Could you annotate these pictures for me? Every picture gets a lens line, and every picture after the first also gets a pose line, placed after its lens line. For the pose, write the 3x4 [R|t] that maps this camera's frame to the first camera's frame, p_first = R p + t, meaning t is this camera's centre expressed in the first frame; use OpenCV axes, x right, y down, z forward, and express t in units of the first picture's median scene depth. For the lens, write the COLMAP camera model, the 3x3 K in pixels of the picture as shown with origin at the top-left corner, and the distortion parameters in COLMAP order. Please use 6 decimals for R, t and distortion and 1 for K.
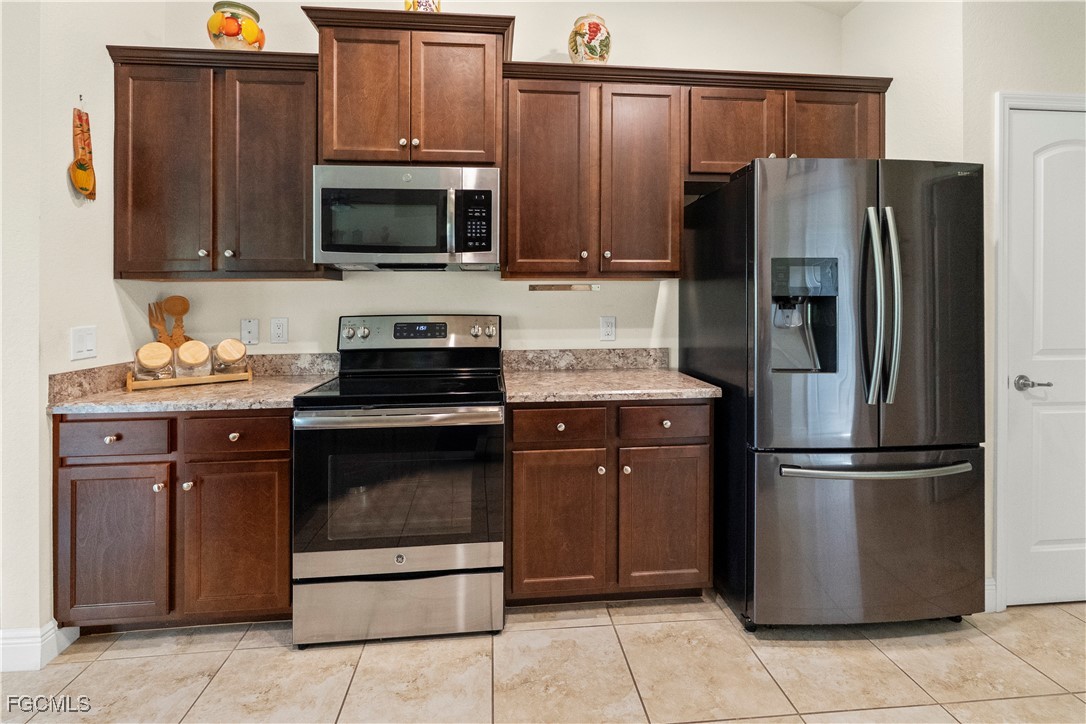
lens RADIAL K [[494.0, 0, 542.2], [0, 494.0, 296.4], [0, 0, 1]] dist [-0.016576, -0.000160]
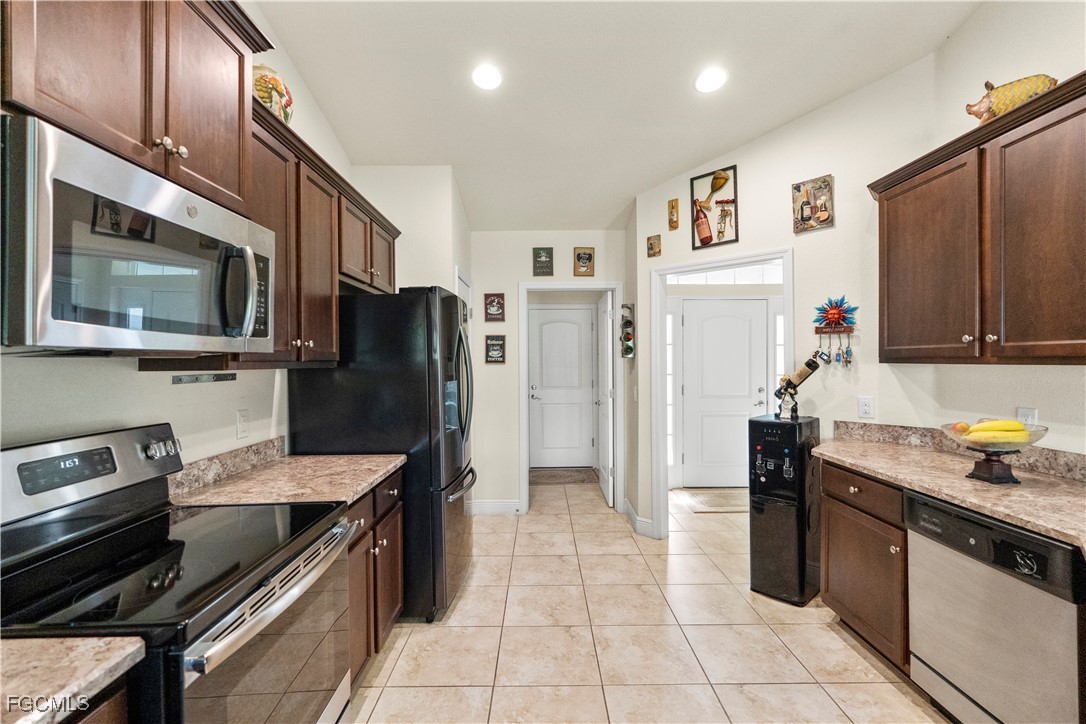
lens RADIAL K [[473.4, 0, 540.8], [0, 473.4, 359.4], [0, 0, 1]] dist [-0.000701, -0.000357]
pose [[0.089864, 0.006819, 0.995931, -0.659793], [0.001883, 0.999974, -0.007017, -0.041413], [-0.995952, 0.002506, 0.089849, 0.414277]]
